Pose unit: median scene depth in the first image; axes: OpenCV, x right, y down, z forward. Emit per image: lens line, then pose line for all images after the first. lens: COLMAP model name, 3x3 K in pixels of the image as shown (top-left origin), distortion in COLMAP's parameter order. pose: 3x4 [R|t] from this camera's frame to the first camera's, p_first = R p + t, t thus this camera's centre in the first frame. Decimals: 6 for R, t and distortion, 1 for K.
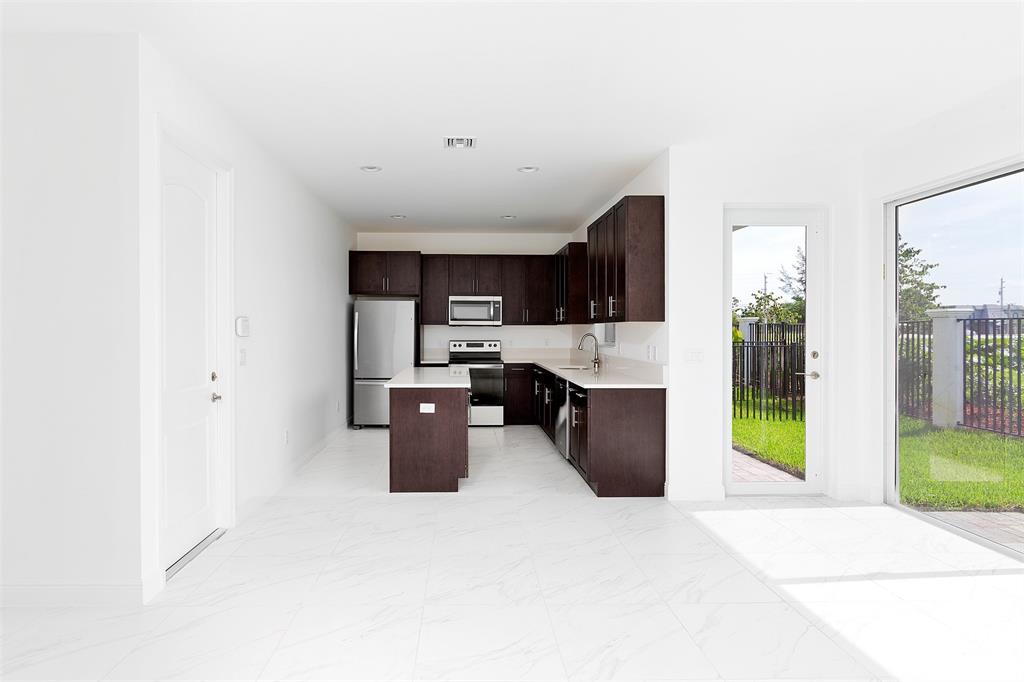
lens RADIAL K [[557.3, 0, 512.8], [0, 557.3, 333.9], [0, 0, 1]] dist [-0.000480, 0.001230]
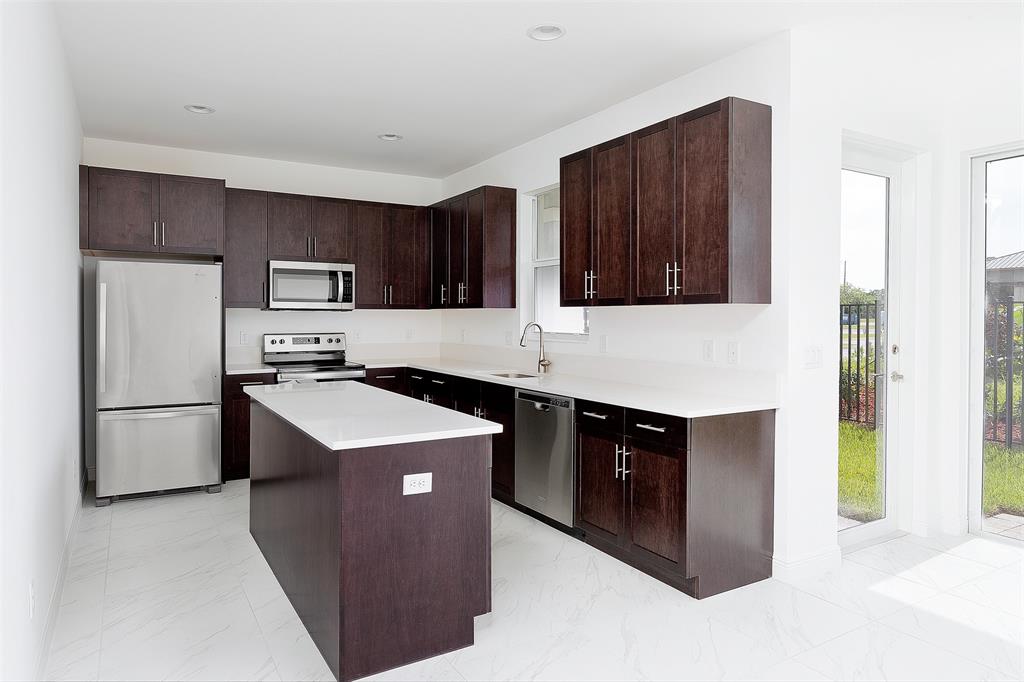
lens RADIAL K [[623.7, 0, 506.1], [0, 623.7, 324.1], [0, 0, 1]] dist [0.005109, -0.001836]
pose [[0.899936, -0.006566, 0.435972, -0.189093], [0.003670, 0.999965, 0.007486, -0.003313], [-0.436006, -0.005137, 0.899929, 0.295388]]
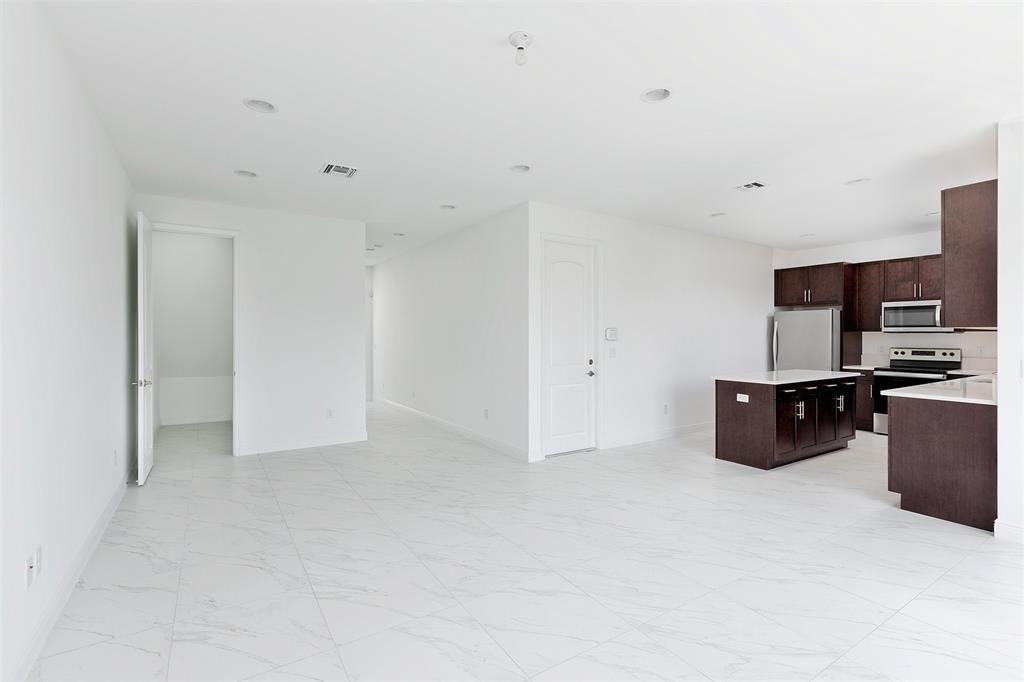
lens RADIAL K [[496.7, 0, 512.7], [0, 496.7, 337.3], [0, 0, 1]] dist [0.001363, 0.000116]
pose [[0.504289, 0.002152, -0.863532, 0.334518], [-0.008053, 0.999965, -0.002211, 0.001143], [0.863497, 0.008069, 0.504289, -0.013083]]
